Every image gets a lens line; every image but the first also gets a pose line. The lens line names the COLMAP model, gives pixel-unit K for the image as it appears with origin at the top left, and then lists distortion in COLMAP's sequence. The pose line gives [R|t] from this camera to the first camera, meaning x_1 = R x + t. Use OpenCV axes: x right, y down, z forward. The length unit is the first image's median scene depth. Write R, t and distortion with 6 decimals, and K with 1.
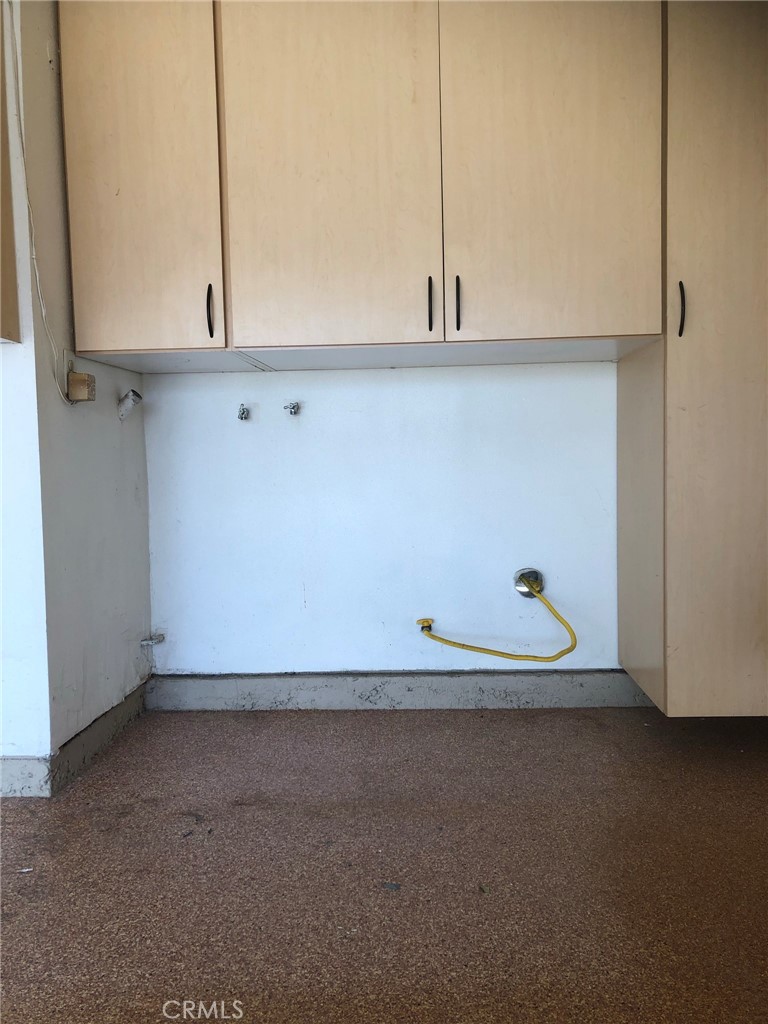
lens RADIAL K [[836.6, 0, 384.0], [0, 836.6, 512.0], [0, 0, 1]] dist [-0.146051, -0.000906]
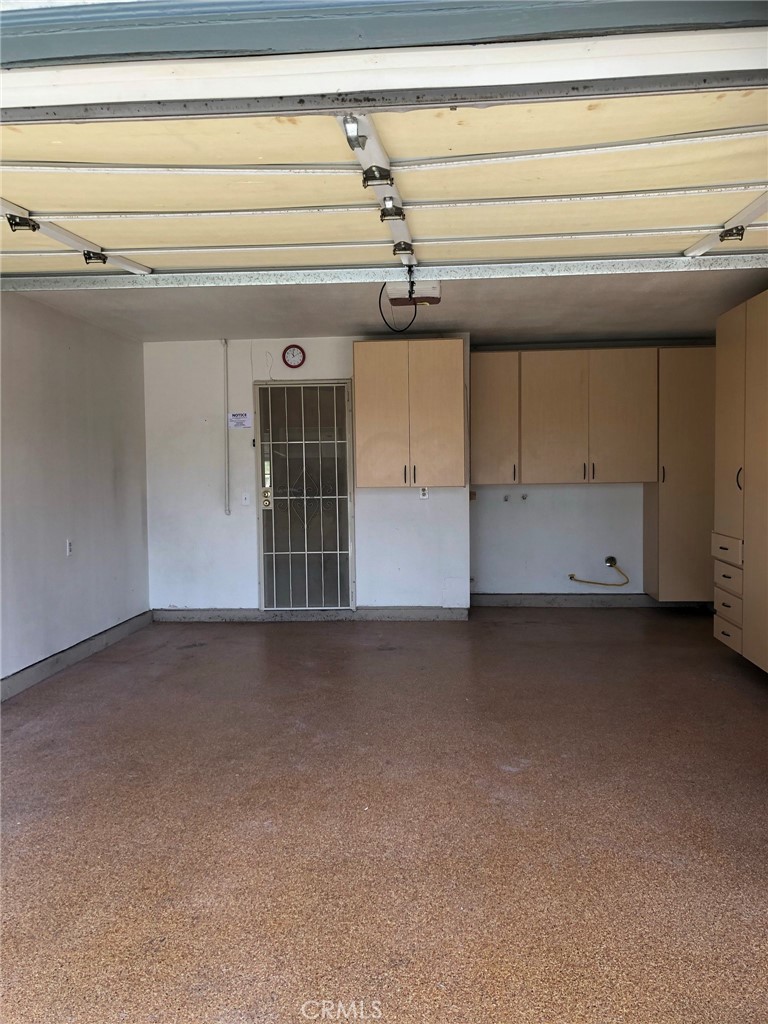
lens RADIAL K [[839.1, 0, 384.0], [0, 839.1, 512.0], [0, 0, 1]] dist [0.099381, -0.137909]
pose [[0.999220, 0.008504, -0.038569, -0.473543], [-0.009539, 0.999597, -0.026746, 0.004624], [0.038326, 0.027093, 0.998898, -1.847172]]
